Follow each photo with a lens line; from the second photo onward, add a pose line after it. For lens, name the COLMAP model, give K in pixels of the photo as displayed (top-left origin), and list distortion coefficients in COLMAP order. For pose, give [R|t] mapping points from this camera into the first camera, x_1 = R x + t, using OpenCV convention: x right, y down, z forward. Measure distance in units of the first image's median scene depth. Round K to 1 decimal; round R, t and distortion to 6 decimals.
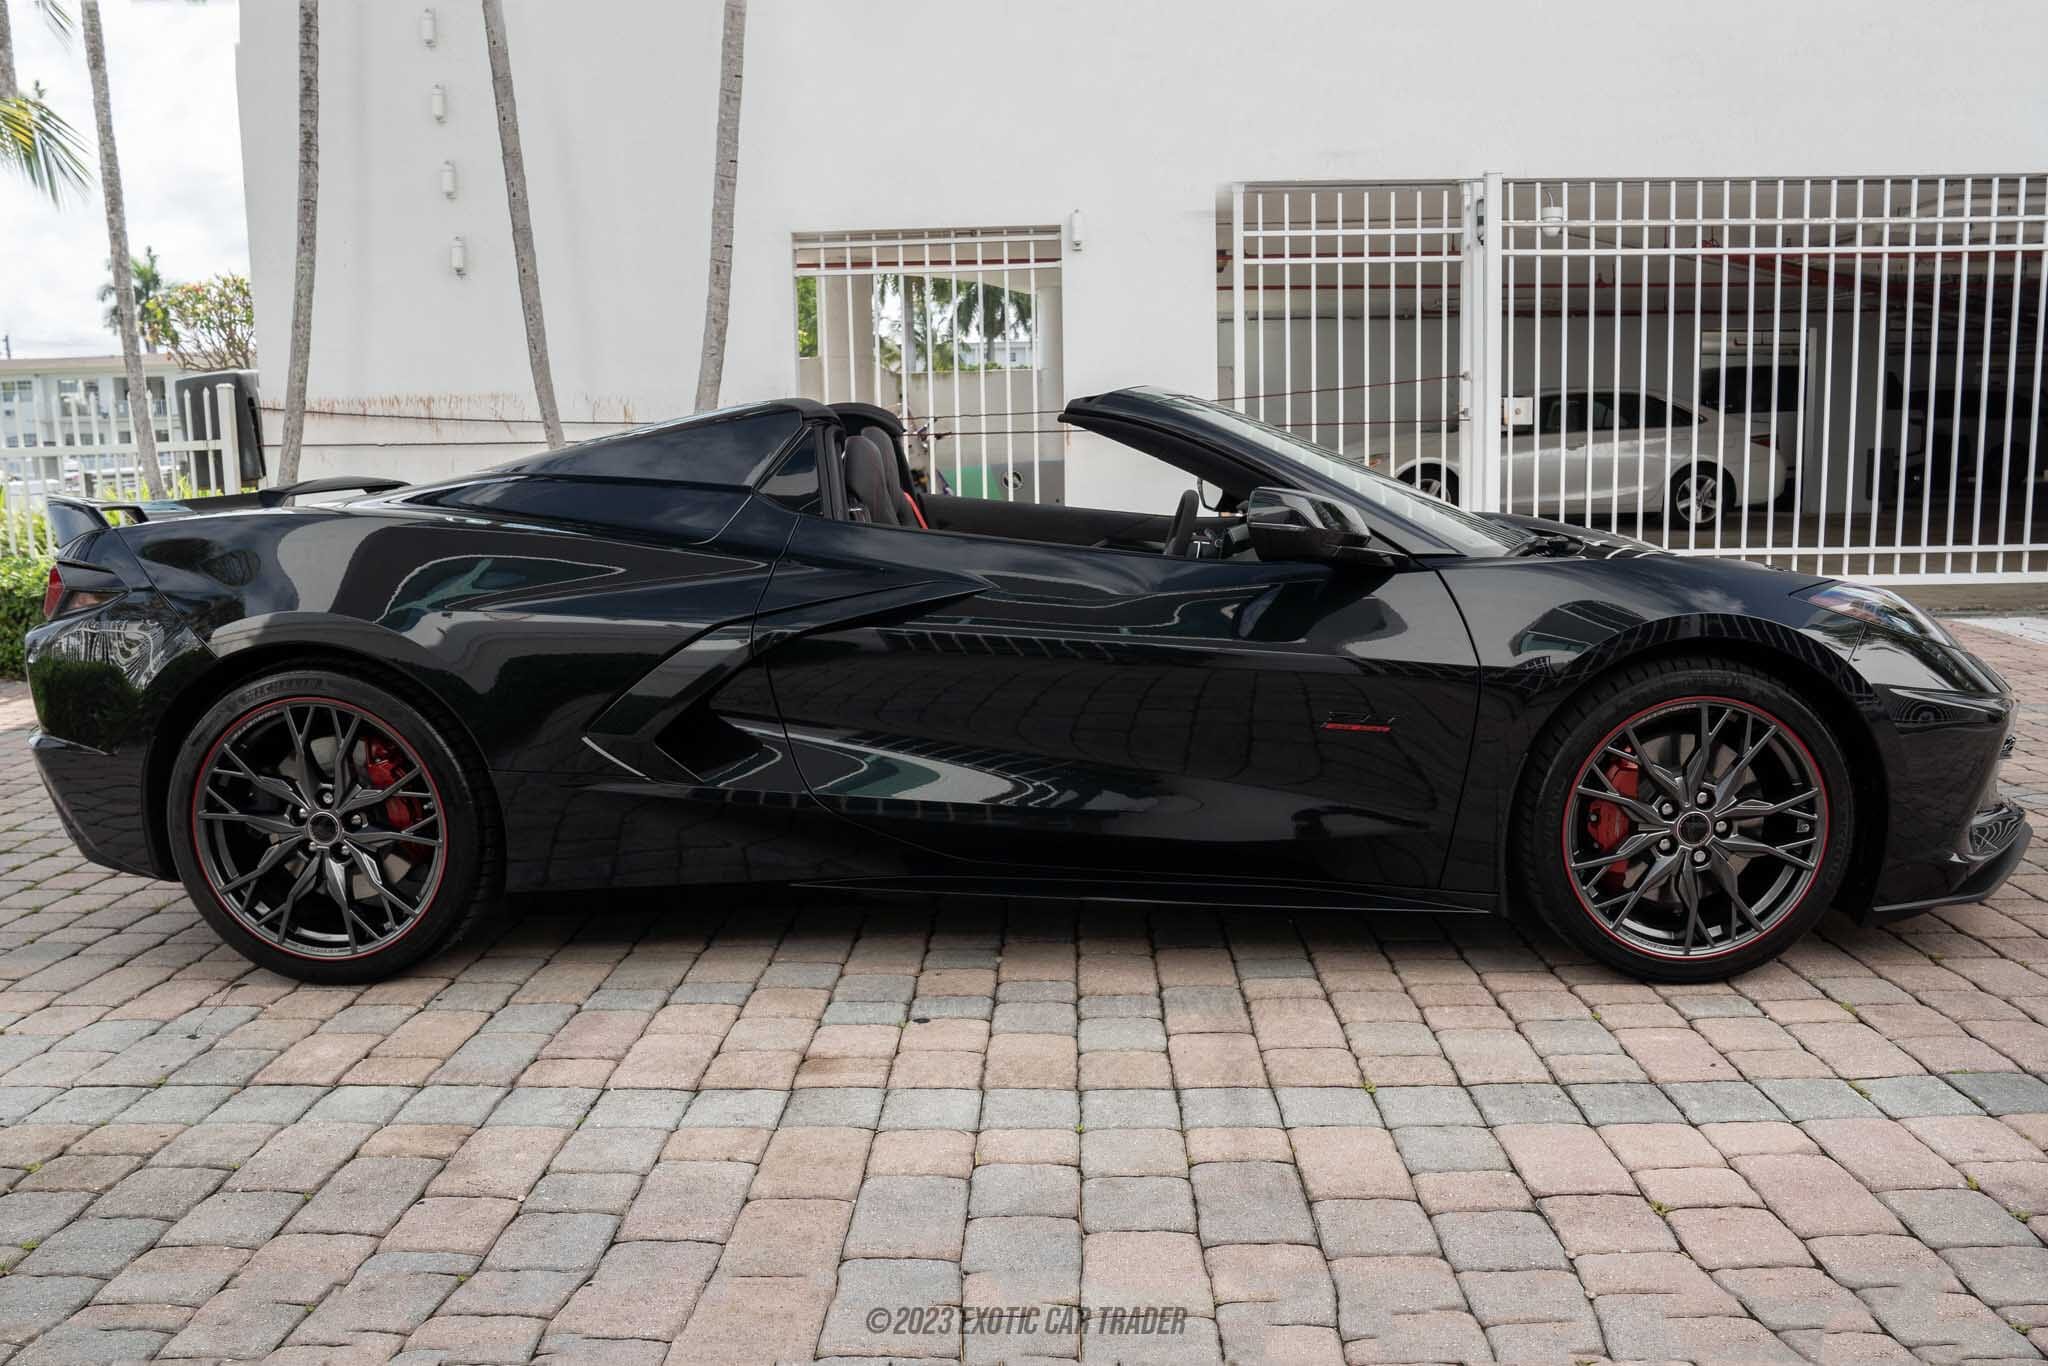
lens RADIAL K [[1680.5, 0, 1024.0], [0, 1680.5, 683.0], [0, 0, 1]] dist [-0.077563, -0.004700]
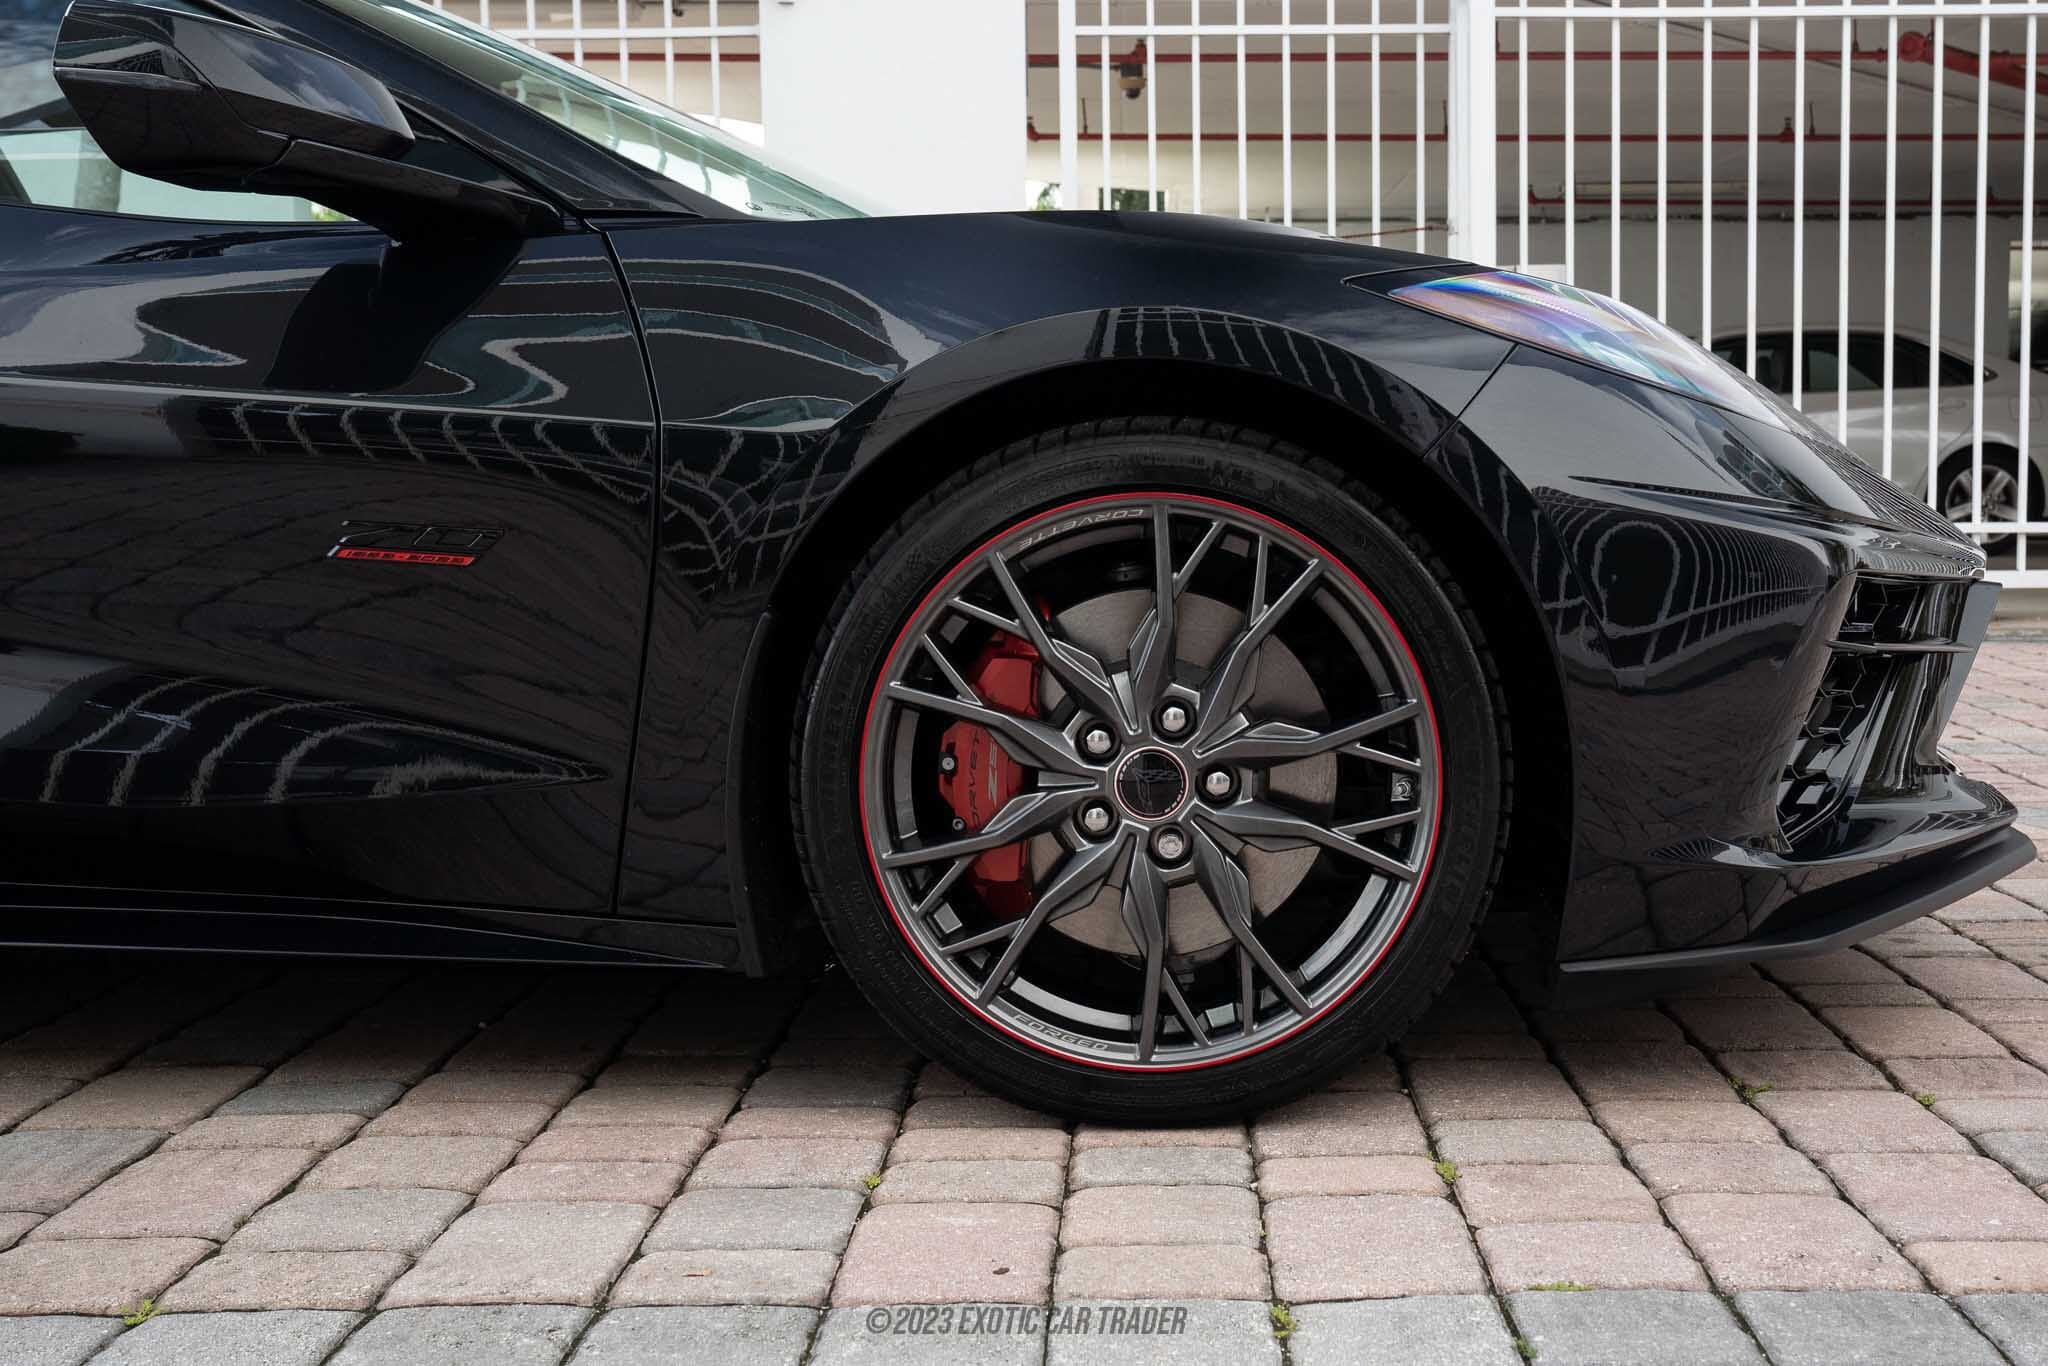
lens RADIAL K [[2777.0, 0, 1024.4], [0, 2777.0, 635.2], [0, 0, 1]] dist [-0.004936, 0.085193]
pose [[0.998510, 0.009204, 0.053787, 0.326047], [-0.006005, 0.998219, -0.059352, 0.092404], [-0.054237, 0.058941, 0.996787, 0.225721]]
